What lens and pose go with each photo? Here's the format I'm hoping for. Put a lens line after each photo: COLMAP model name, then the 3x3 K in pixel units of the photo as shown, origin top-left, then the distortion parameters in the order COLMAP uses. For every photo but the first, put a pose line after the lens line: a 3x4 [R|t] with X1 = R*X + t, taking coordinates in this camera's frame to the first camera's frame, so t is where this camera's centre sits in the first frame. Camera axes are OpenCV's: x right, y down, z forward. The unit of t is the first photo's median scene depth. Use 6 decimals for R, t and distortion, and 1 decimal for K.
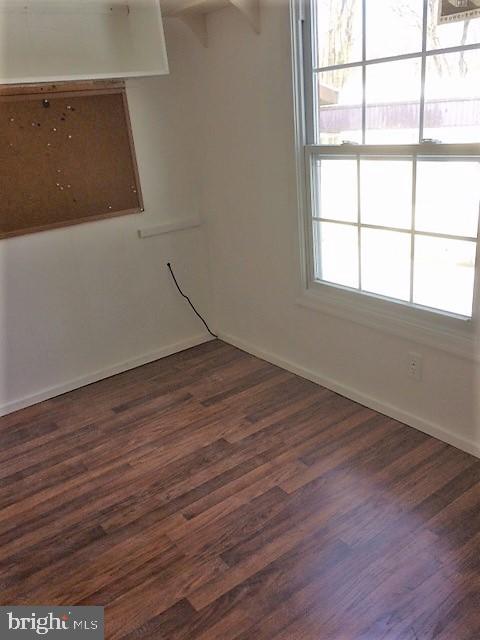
lens RADIAL K [[548.9, 0, 240.4], [0, 548.9, 316.0], [0, 0, 1]] dist [0.104033, -0.136294]
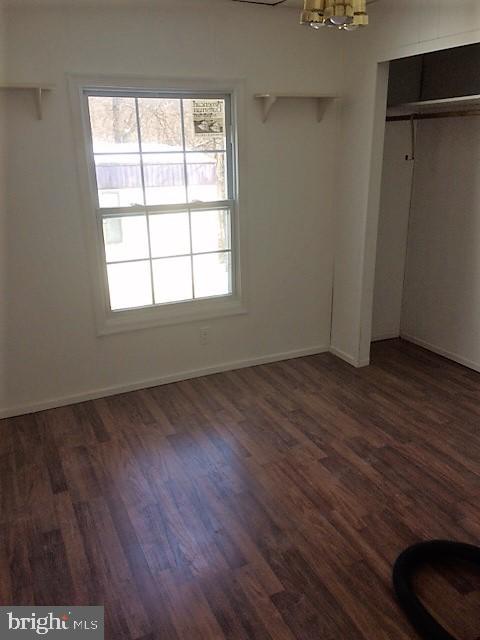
lens RADIAL K [[548.9, 0, 240.4], [0, 548.9, 316.0], [0, 0, 1]] dist [0.104033, -0.136294]
pose [[0.206031, -0.226283, 0.952023, -1.115149], [0.343576, 0.927684, 0.146143, -0.152715], [-0.916246, 0.296983, 0.268877, 0.431461]]
